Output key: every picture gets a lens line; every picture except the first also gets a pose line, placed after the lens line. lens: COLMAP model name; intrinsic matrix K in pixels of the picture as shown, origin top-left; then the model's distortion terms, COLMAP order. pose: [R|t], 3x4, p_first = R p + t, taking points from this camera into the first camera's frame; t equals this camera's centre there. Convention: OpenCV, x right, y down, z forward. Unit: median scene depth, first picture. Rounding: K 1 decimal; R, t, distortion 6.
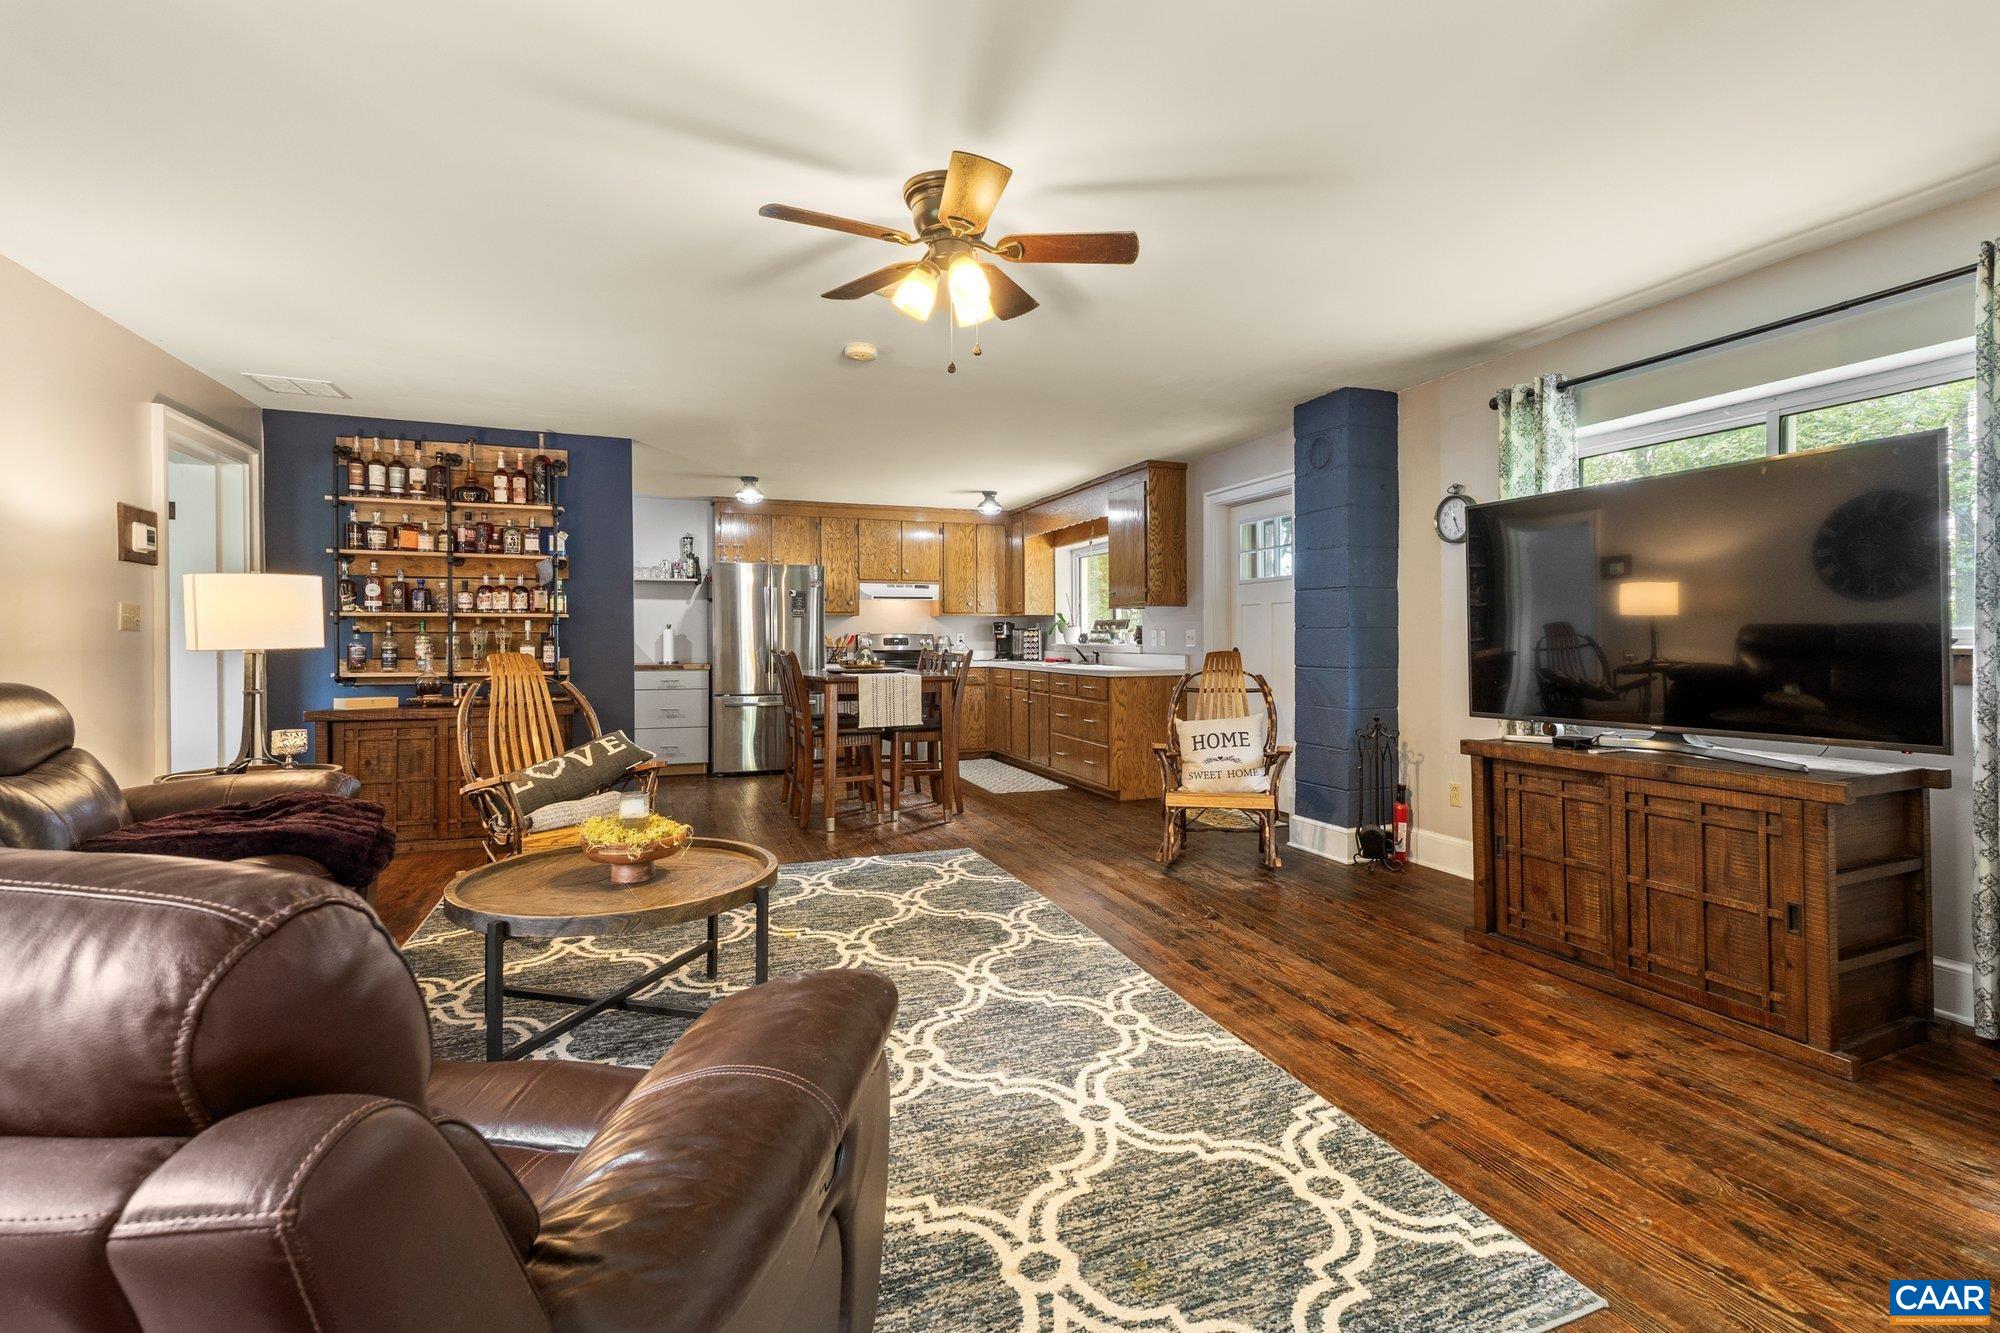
lens RADIAL K [[875.7, 0, 1040.5], [0, 875.7, 640.1], [0, 0, 1]] dist [0.000320, 0.000705]
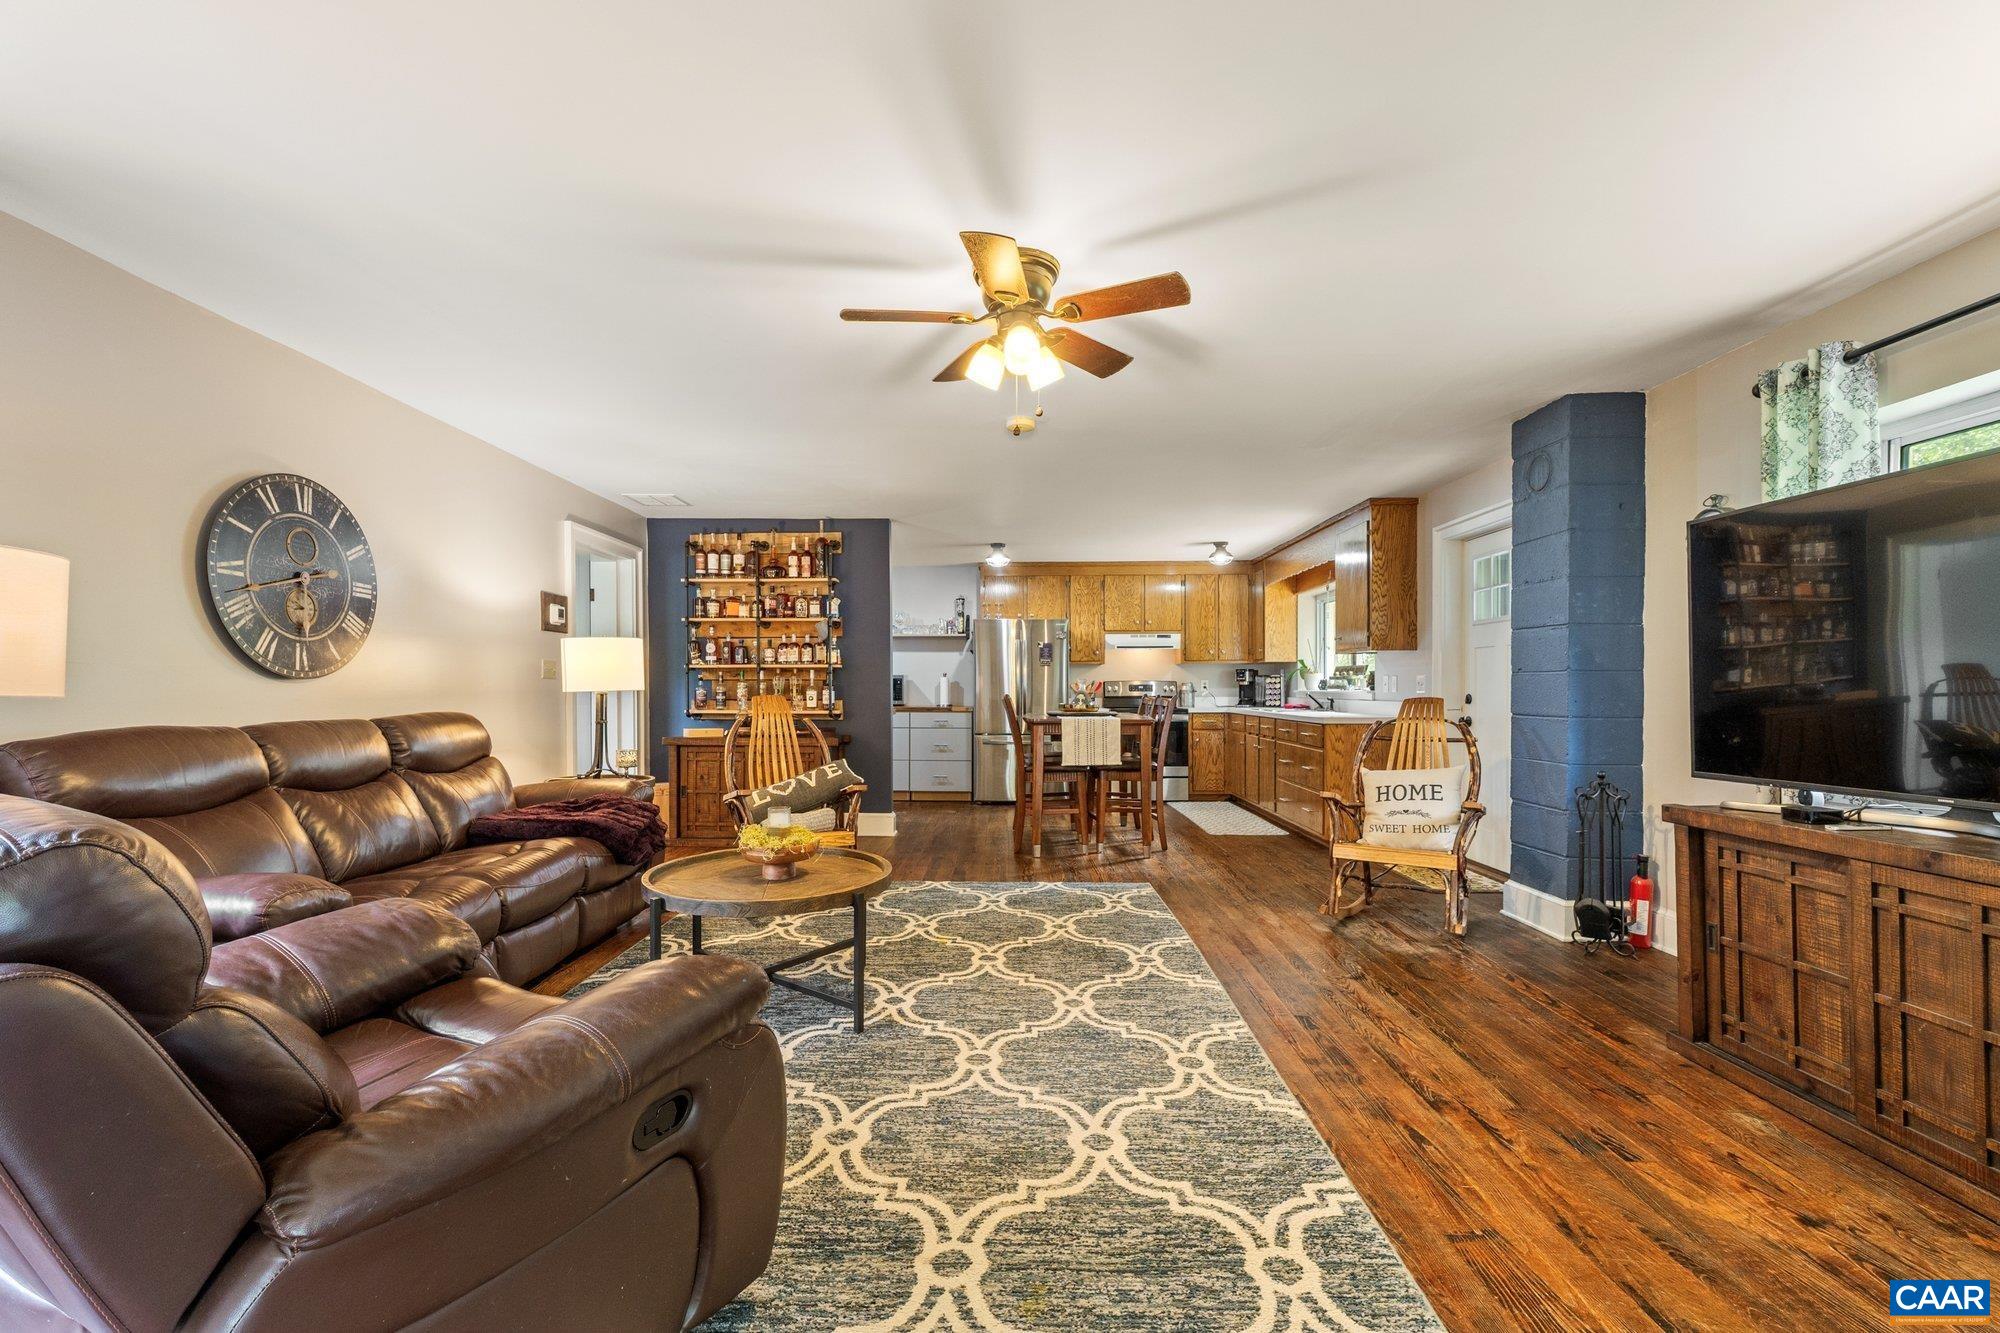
lens RADIAL K [[815.0, 0, 1013.5], [0, 815.0, 692.9], [0, 0, 1]] dist [0.005806, -0.001273]
pose [[0.923142, 0.003136, -0.384446, 0.171662], [-0.000740, 0.999979, 0.006380, 0.003260], [0.384458, -0.005606, 0.923125, 0.040746]]
